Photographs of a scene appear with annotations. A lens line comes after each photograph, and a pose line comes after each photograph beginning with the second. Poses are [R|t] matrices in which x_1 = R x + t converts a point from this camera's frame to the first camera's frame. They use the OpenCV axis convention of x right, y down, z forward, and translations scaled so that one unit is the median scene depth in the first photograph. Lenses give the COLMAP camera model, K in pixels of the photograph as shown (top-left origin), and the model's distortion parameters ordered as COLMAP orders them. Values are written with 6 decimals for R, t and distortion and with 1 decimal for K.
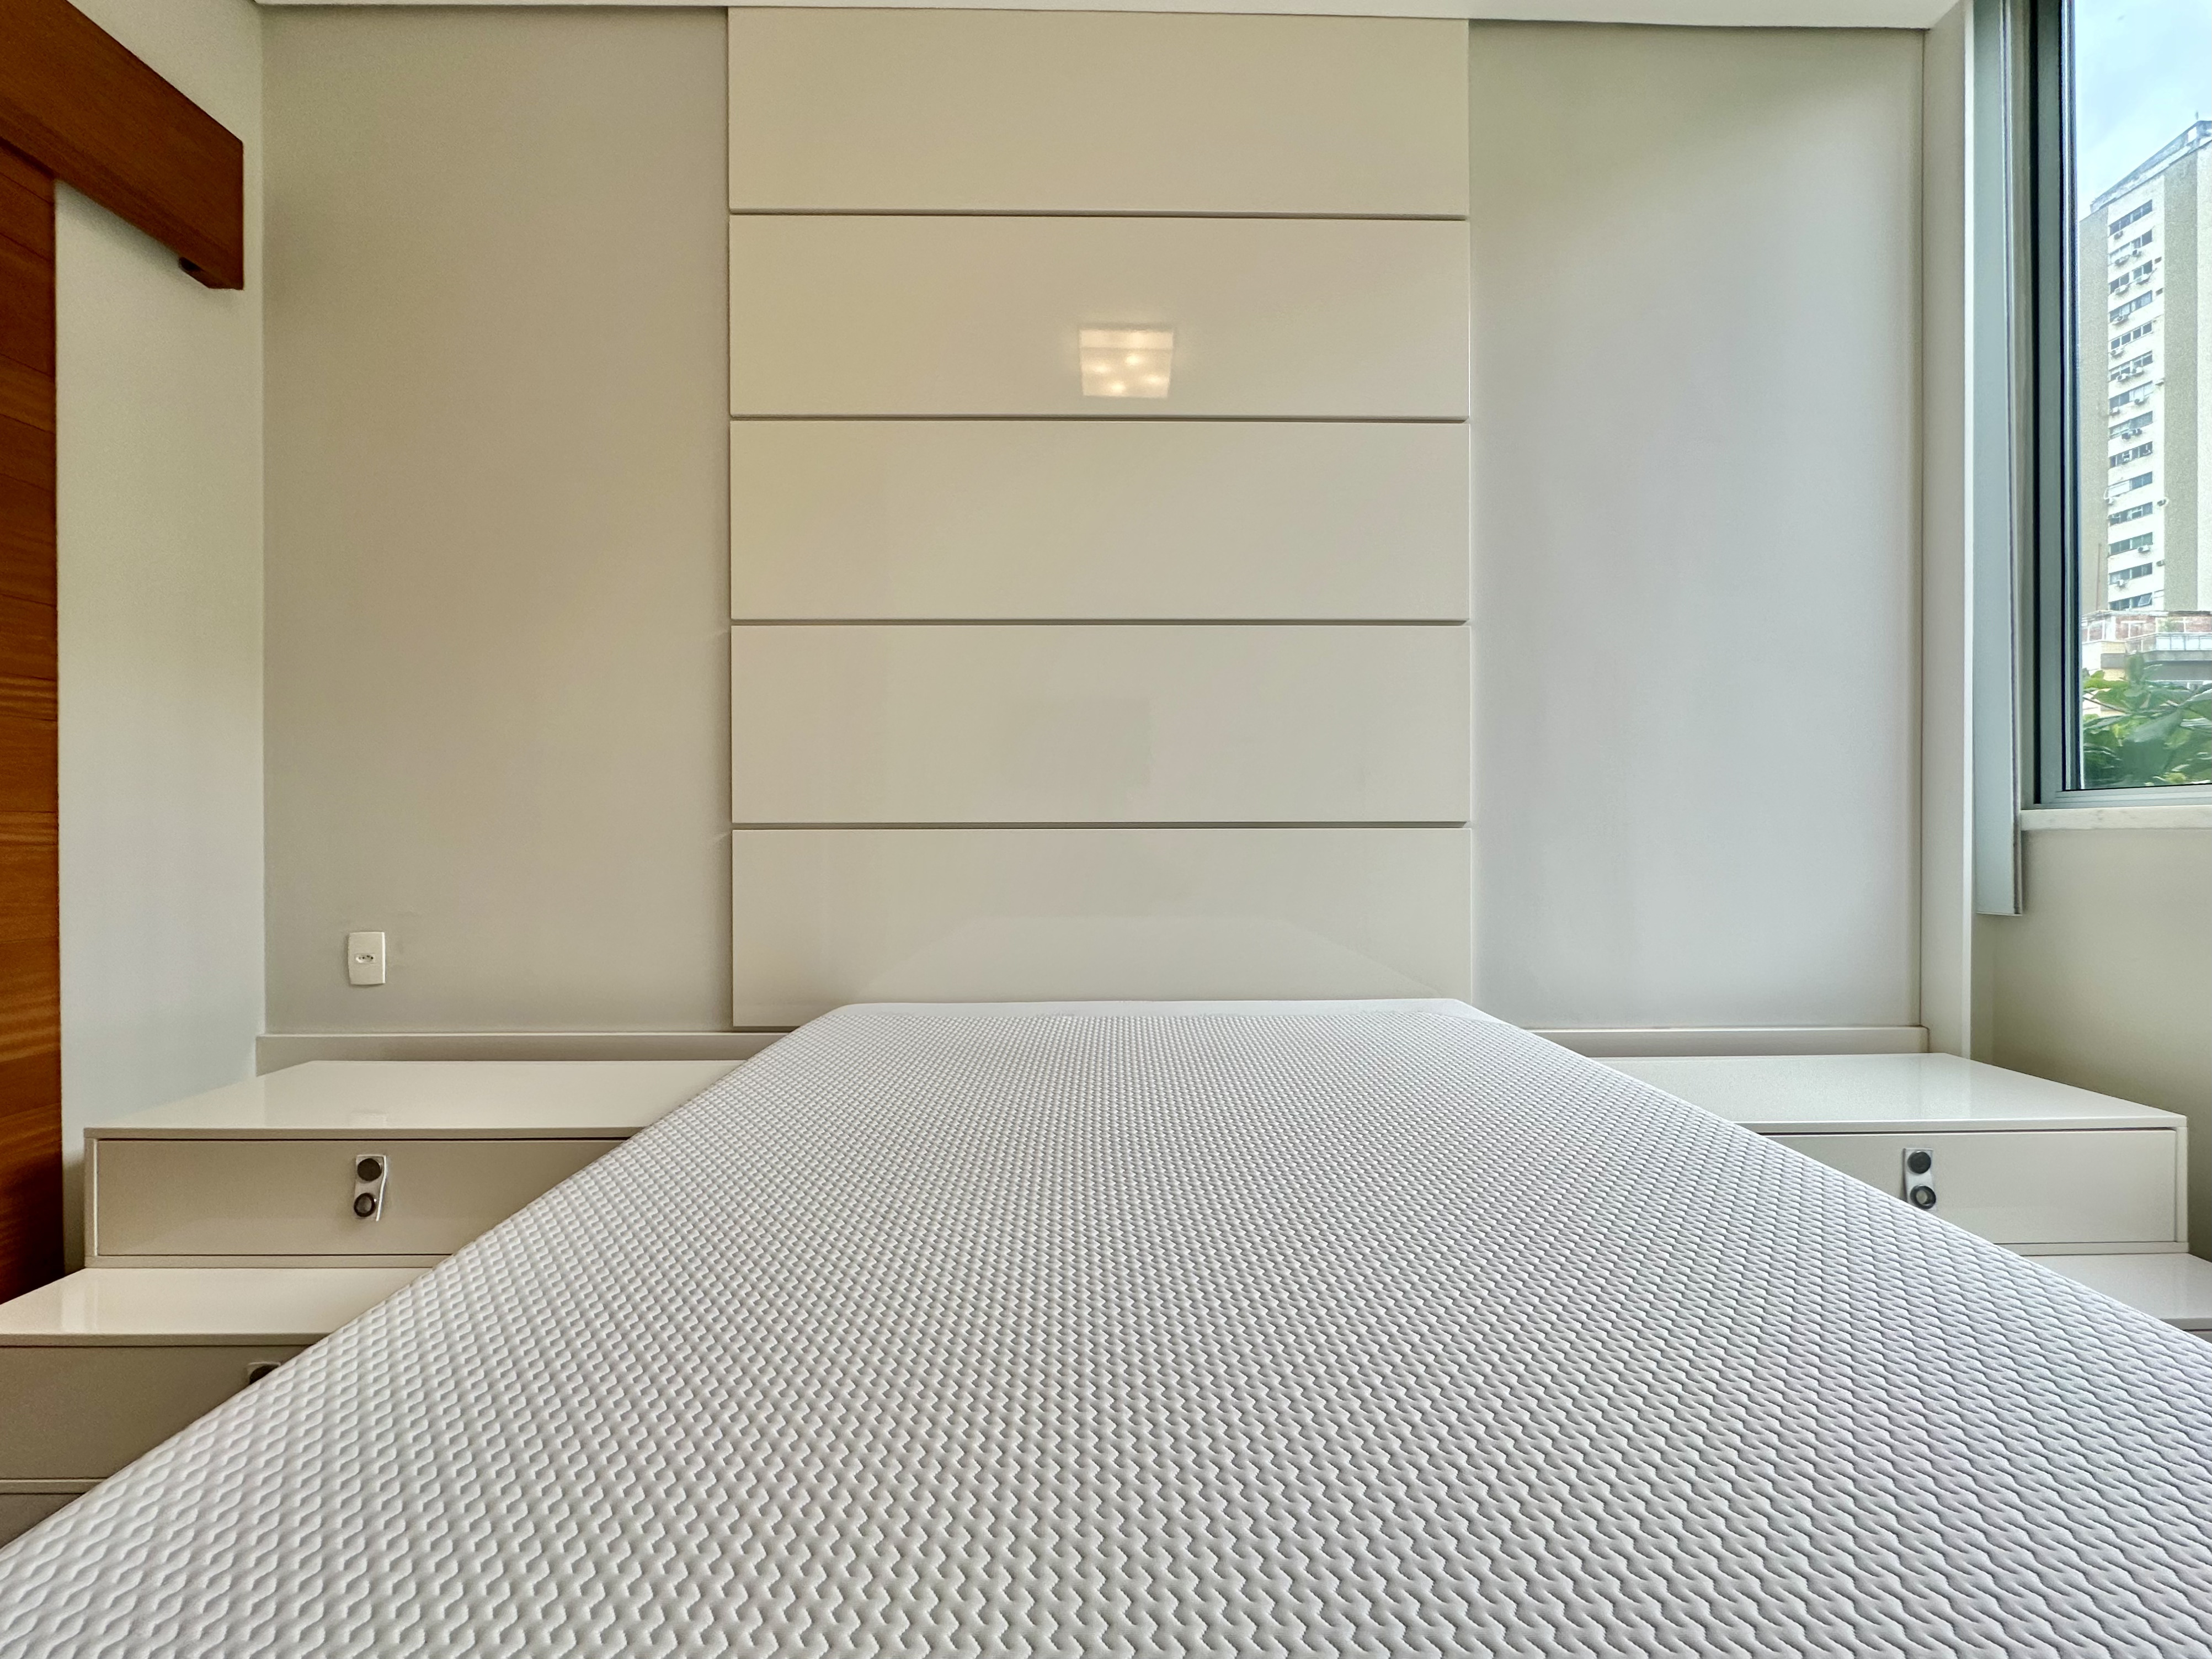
lens RADIAL K [[902.1, 0, 1107.0], [0, 902.1, 842.9], [0, 0, 1]] dist [-0.000347, 0.000102]
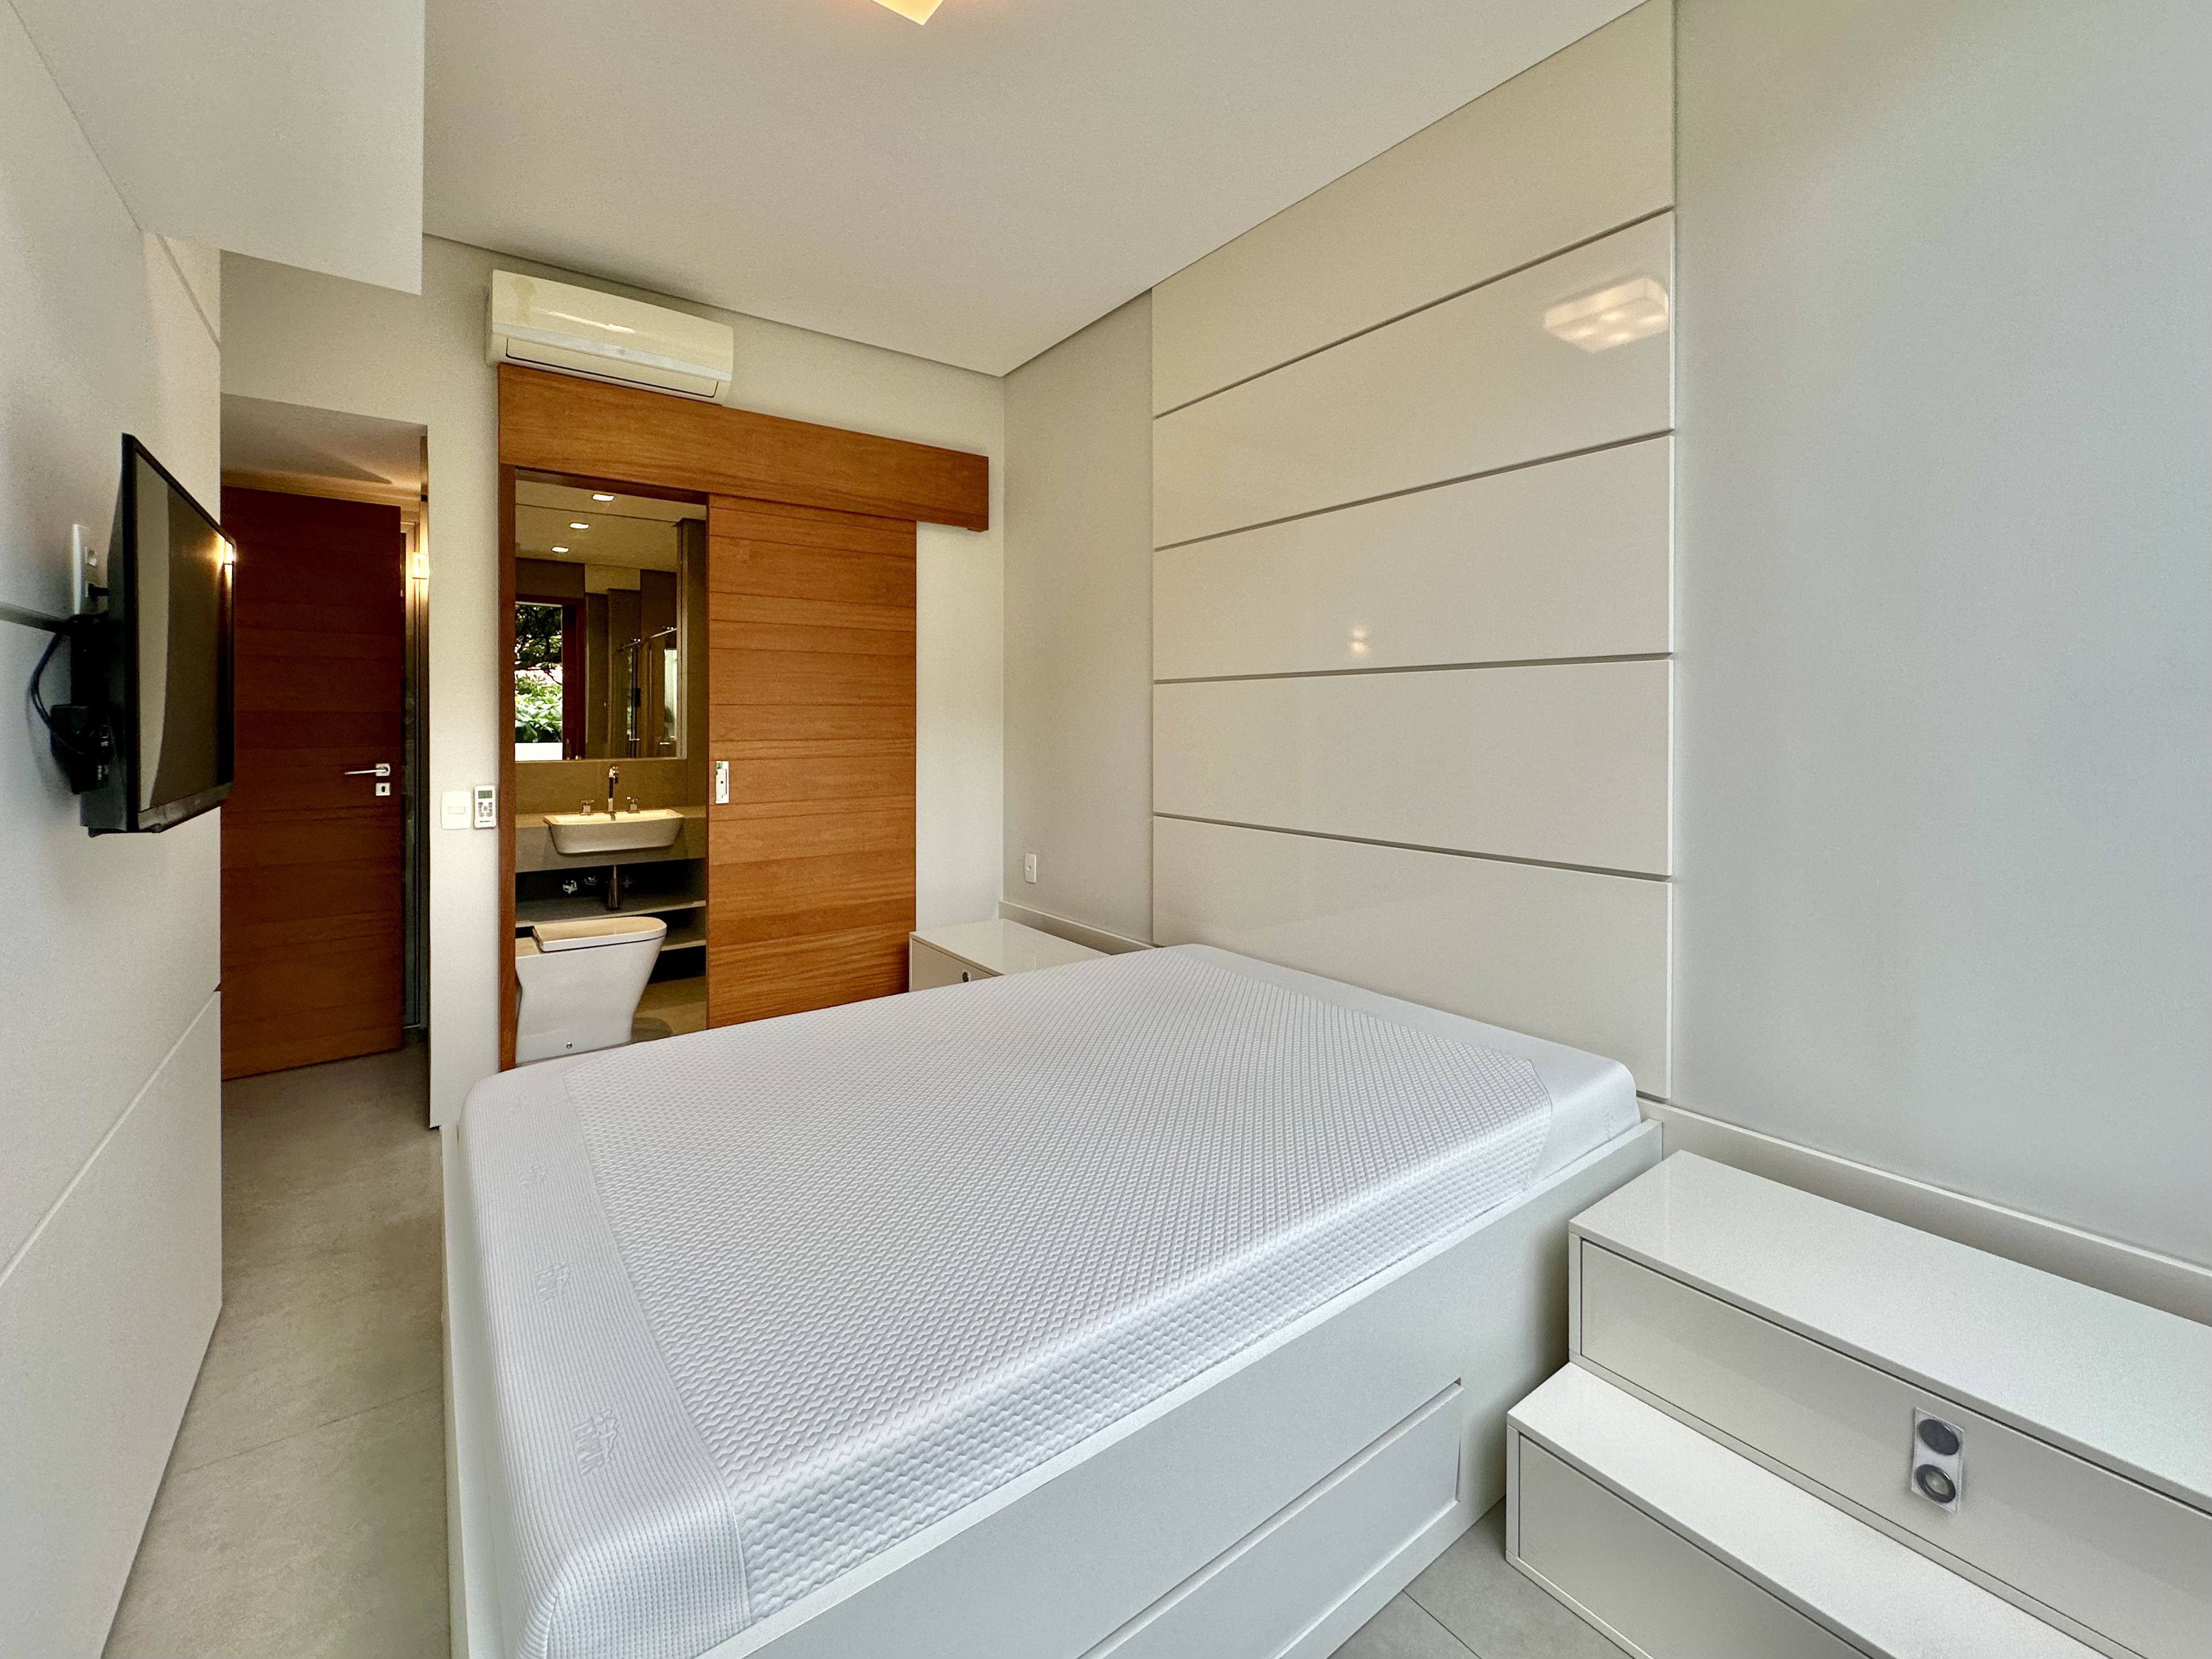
lens RADIAL K [[907.4, 0, 1100.8], [0, 907.4, 731.0], [0, 0, 1]] dist [-0.000508, -0.000102]
pose [[0.593077, 0.009205, -0.805093, 0.852552], [-0.002291, 0.999950, 0.009745, -0.187313], [0.805142, -0.003935, 0.593069, -0.004768]]
